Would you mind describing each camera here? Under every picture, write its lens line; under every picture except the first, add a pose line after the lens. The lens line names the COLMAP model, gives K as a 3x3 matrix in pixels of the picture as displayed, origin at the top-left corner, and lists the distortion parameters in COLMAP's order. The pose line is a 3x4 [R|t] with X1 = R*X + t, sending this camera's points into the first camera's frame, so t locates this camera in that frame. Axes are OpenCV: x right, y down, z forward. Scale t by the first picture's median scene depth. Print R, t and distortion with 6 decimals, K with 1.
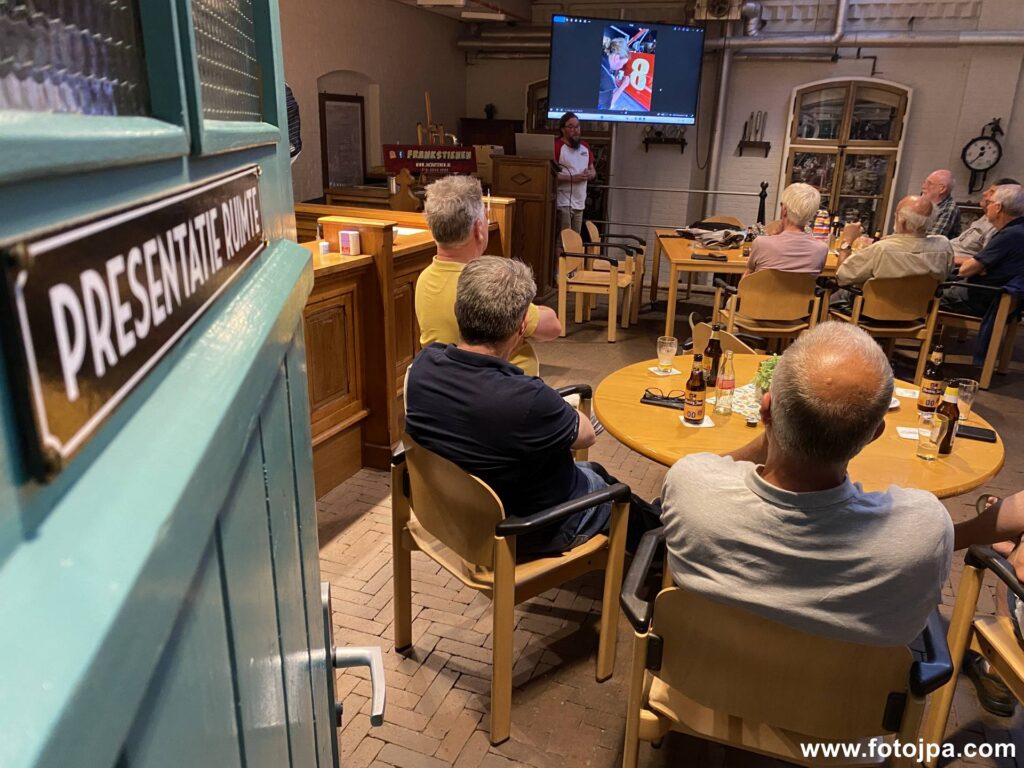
lens RADIAL K [[770.5, 0, 512.0], [0, 770.5, 384.0], [0, 0, 1]] dist [0.137619, -0.079079]
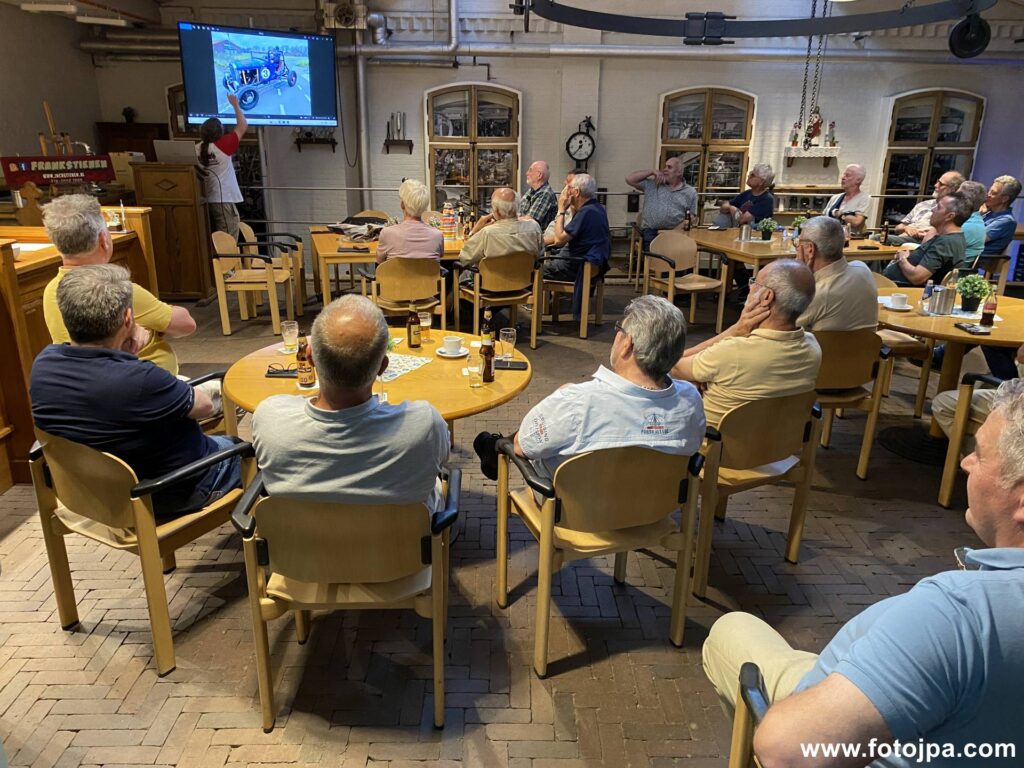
lens RADIAL K [[834.0, 0, 512.0], [0, 834.0, 384.0], [0, 0, 1]] dist [0.074866, -0.014777]
pose [[0.941694, -0.135756, 0.307868, 0.065729], [0.136415, 0.990460, 0.019489, 0.032518], [-0.307577, 0.023645, 0.951229, -0.184516]]
